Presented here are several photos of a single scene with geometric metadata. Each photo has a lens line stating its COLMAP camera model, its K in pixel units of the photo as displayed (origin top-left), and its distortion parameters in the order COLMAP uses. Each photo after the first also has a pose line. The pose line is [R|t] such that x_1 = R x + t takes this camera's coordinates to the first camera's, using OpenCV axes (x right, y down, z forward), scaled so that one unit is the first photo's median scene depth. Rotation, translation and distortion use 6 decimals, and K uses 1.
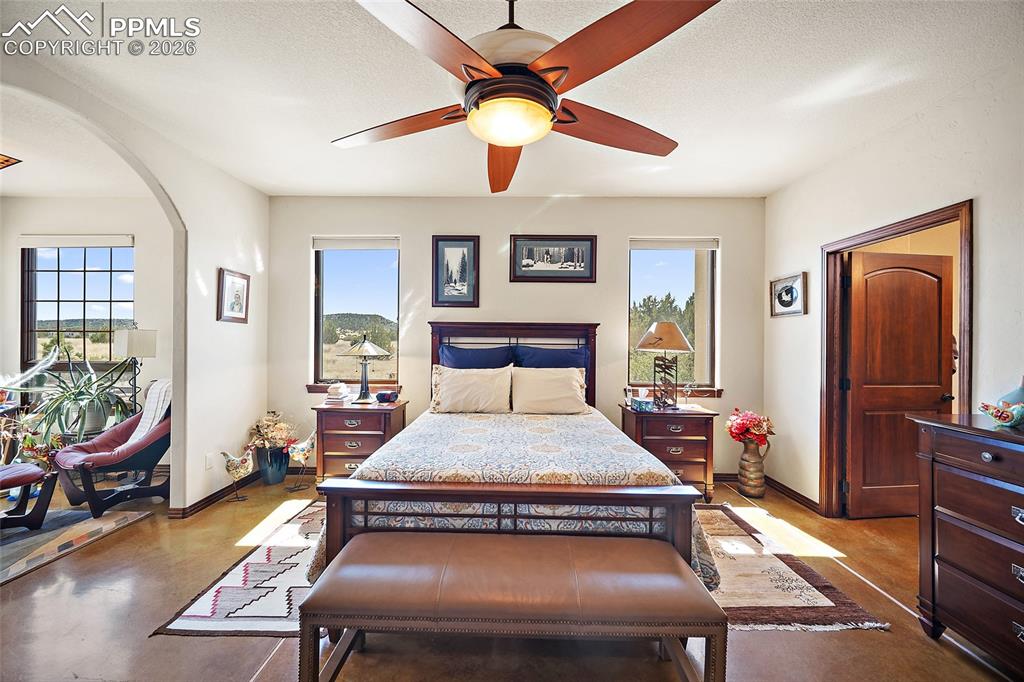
lens RADIAL K [[406.9, 0, 508.9], [0, 406.9, 331.0], [0, 0, 1]] dist [-0.001781, -0.000307]
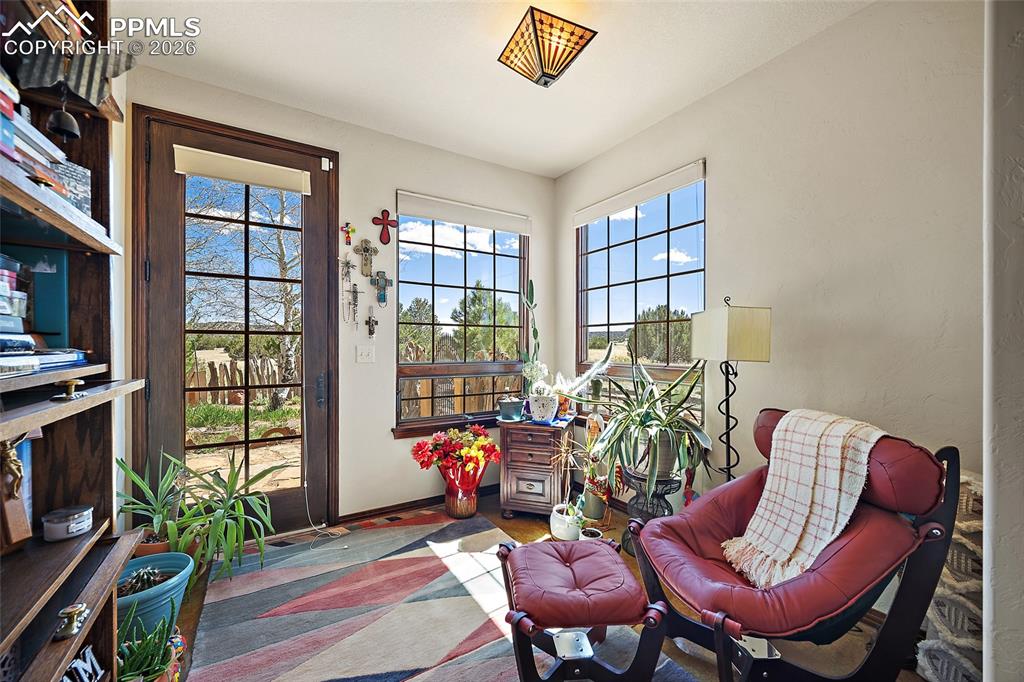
lens RADIAL K [[406.9, 0, 508.9], [0, 406.9, 331.0], [0, 0, 1]] dist [-0.001781, -0.000307]
pose [[0.547200, -0.028015, -0.836533, -0.624030], [0.003793, 0.999512, -0.030992, 0.039416], [0.836993, 0.013786, 0.547040, 0.457735]]
